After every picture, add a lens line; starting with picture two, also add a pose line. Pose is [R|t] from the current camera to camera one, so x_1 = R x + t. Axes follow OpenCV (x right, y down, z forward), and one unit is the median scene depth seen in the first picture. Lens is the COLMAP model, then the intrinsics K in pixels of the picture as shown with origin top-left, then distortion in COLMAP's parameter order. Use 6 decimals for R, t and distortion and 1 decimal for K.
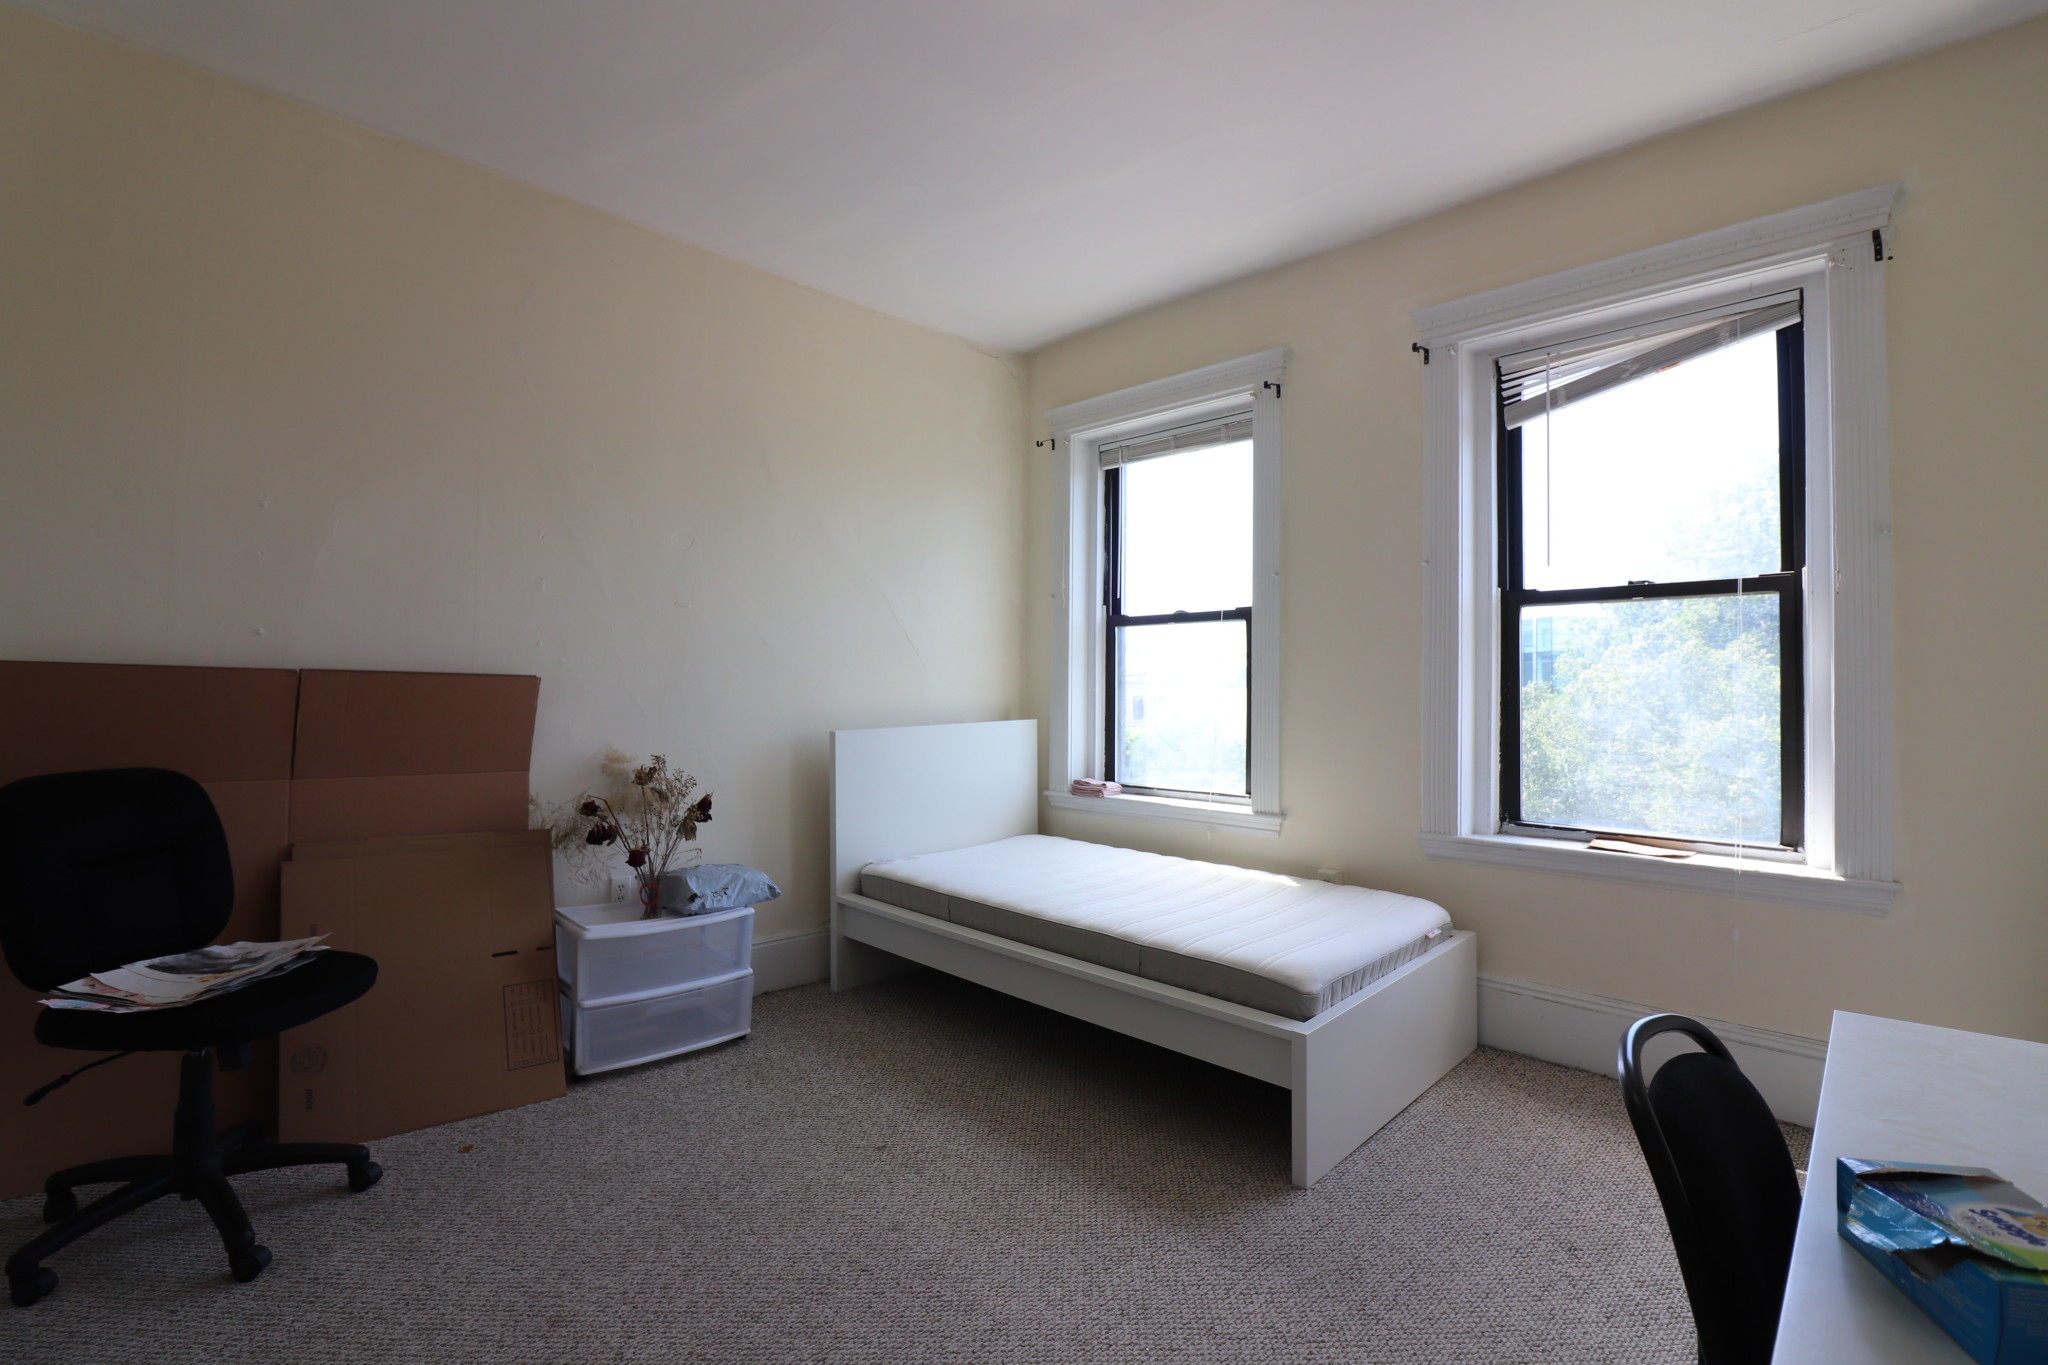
lens RADIAL K [[948.8, 0, 1017.7], [0, 948.8, 676.7], [0, 0, 1]] dist [0.001865, -0.015678]
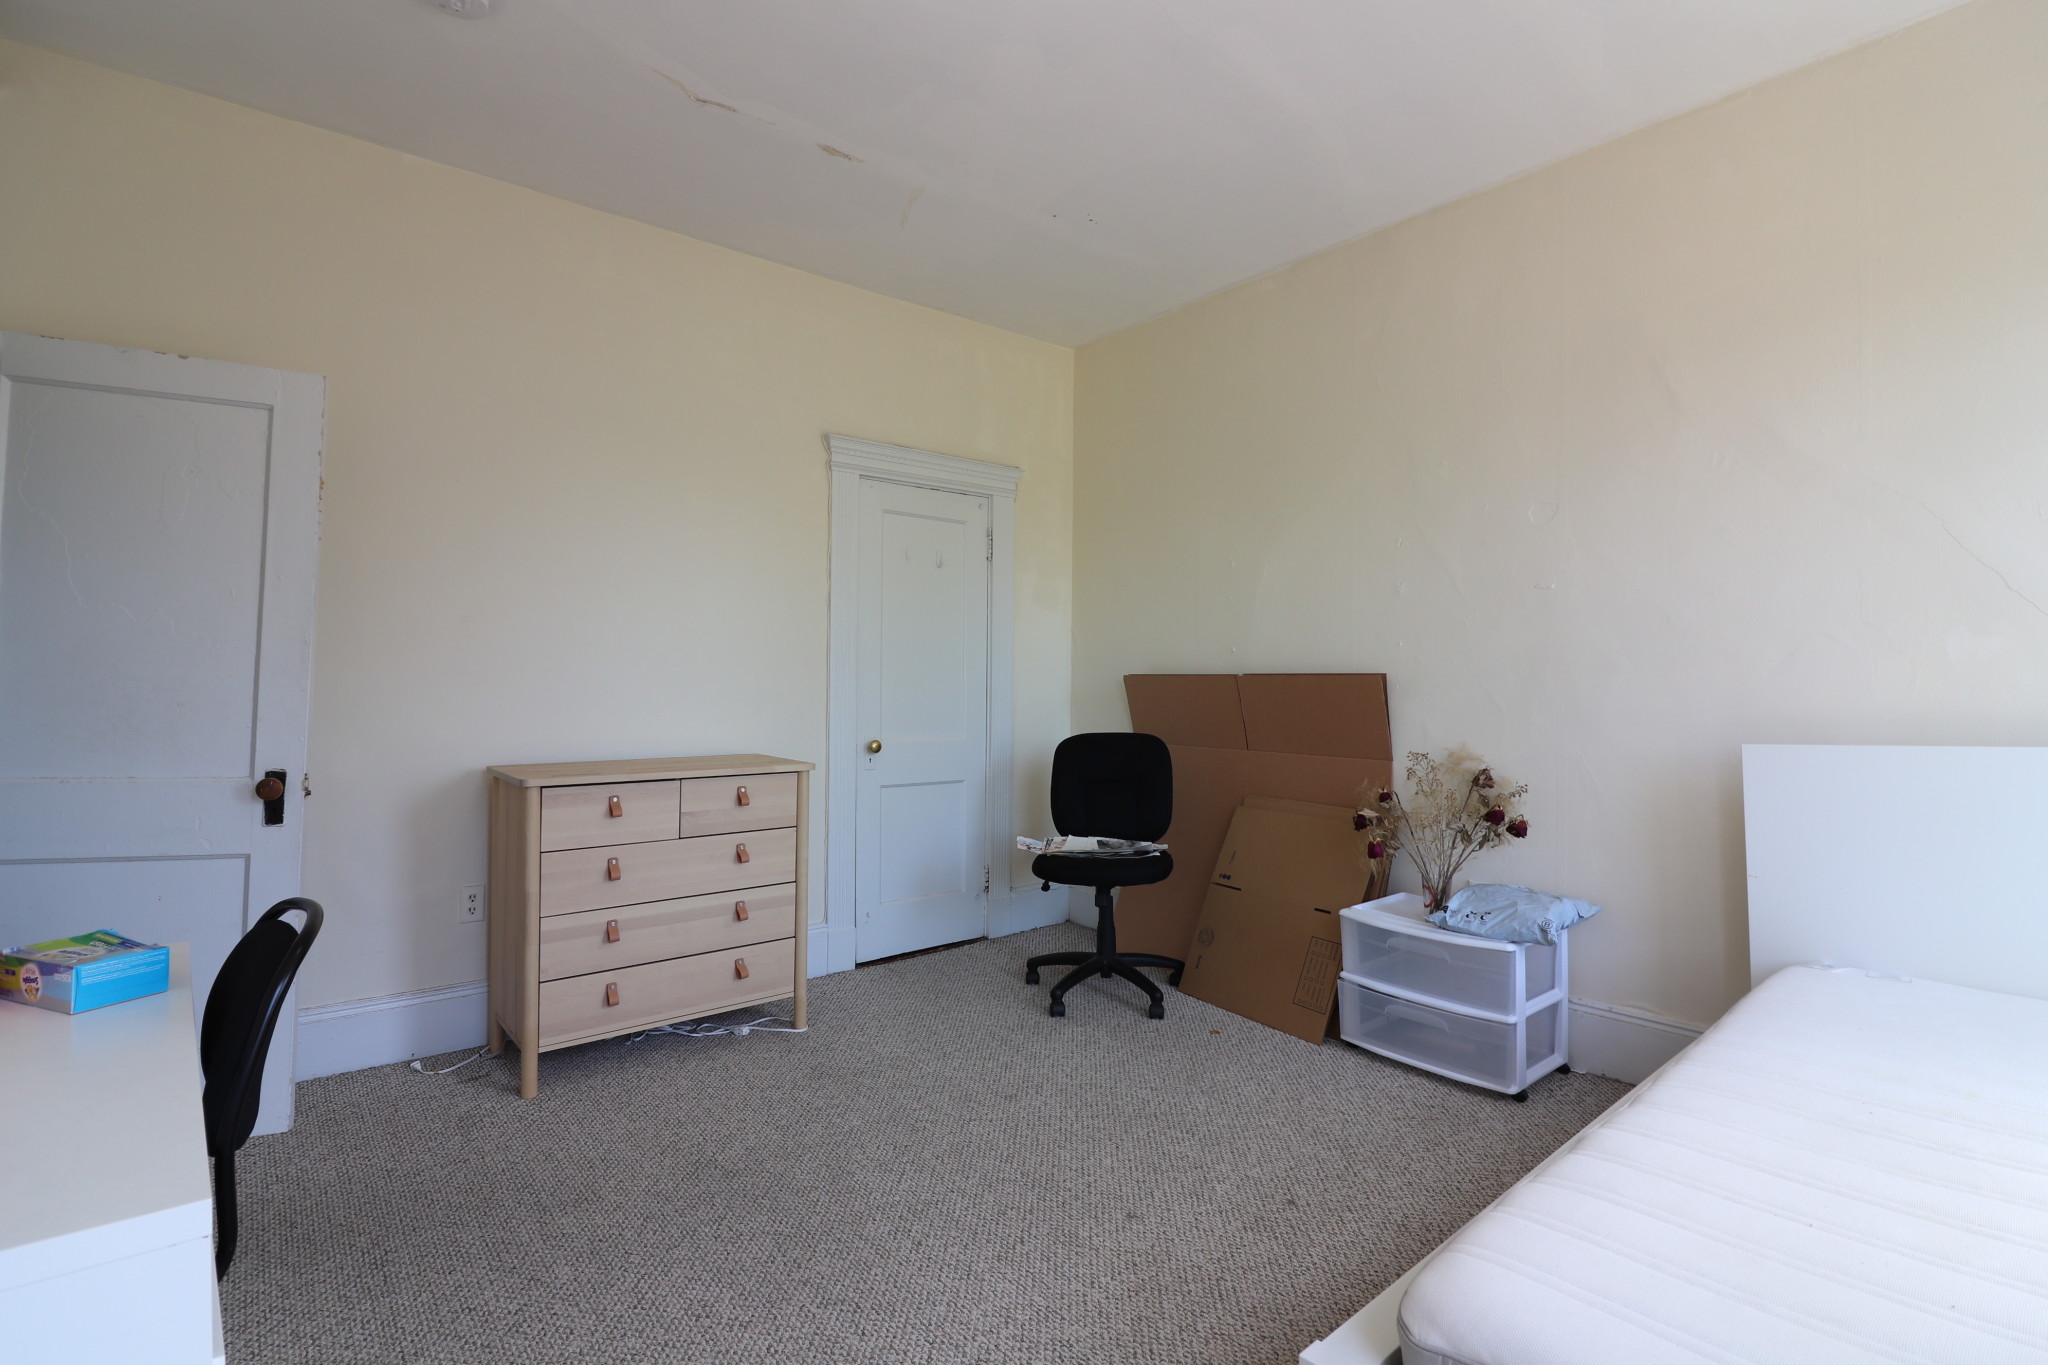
lens RADIAL K [[948.8, 0, 1017.7], [0, 948.8, 676.7], [0, 0, 1]] dist [0.001865, -0.015678]
pose [[-0.082660, -0.018503, -0.996406, 0.645180], [0.018254, 0.999632, -0.020077, 0.017639], [0.996411, -0.019848, -0.082292, 0.698108]]
